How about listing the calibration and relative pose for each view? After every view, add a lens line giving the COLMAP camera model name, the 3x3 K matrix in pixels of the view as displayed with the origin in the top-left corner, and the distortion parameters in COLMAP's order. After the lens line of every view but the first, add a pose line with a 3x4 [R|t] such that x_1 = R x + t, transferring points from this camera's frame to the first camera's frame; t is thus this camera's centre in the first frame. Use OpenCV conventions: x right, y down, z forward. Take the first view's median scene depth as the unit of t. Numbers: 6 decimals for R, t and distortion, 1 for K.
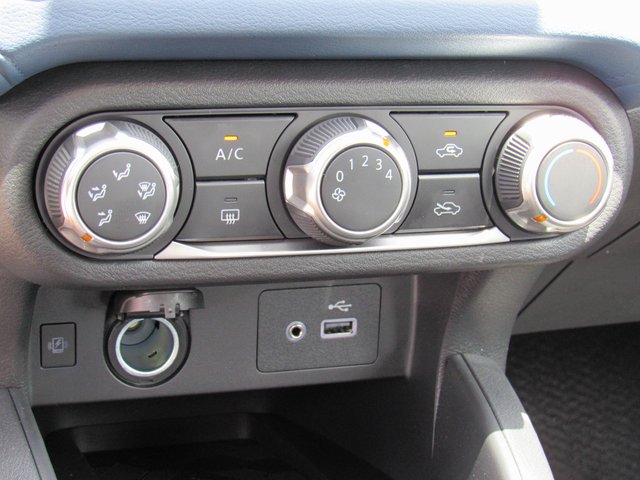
lens RADIAL K [[1390.5, 0, 320.7], [0, 1390.5, 236.8], [0, 0, 1]] dist [-0.147718, 0.000000]
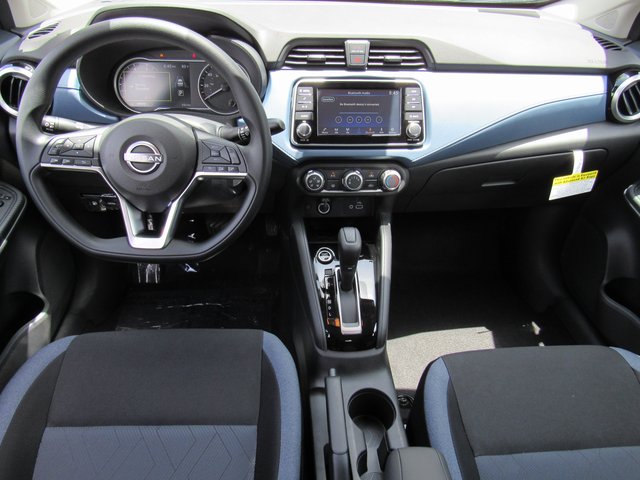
lens RADIAL K [[456.8, 0, 323.9], [0, 456.8, 244.0], [0, 0, 1]] dist [-0.025547, 0.004141]
pose [[0.972832, 0.057346, -0.224295, 0.355186], [-0.030983, 0.992370, 0.119340, 0.001296], [0.229428, -0.109149, 0.967186, -0.973754]]
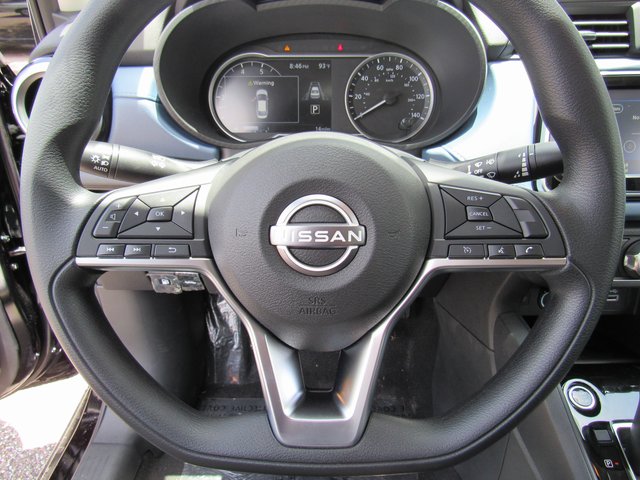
lens RADIAL K [[456.8, 0, 320.2], [0, 456.8, 244.3], [0, 0, 1]] dist [-0.025547, 0.004141]
pose [[0.944617, 0.037552, -0.326020, -0.348029], [-0.028558, 0.999069, 0.032332, -0.085964], [0.326931, -0.021230, 0.944810, -0.230398]]
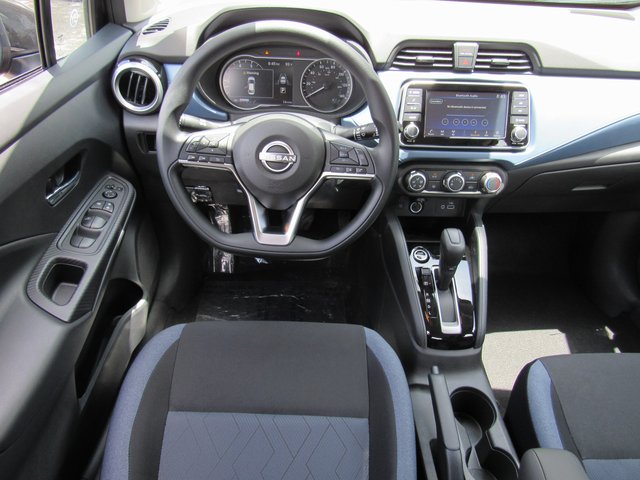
lens RADIAL K [[456.8, 0, 322.8], [0, 456.8, 243.9], [0, 0, 1]] dist [-0.025547, 0.004141]
pose [[0.959265, 0.096332, -0.265577, 0.025114], [-0.059793, 0.988002, 0.142400, -0.021519], [0.276108, -0.120719, 0.953515, -1.097484]]
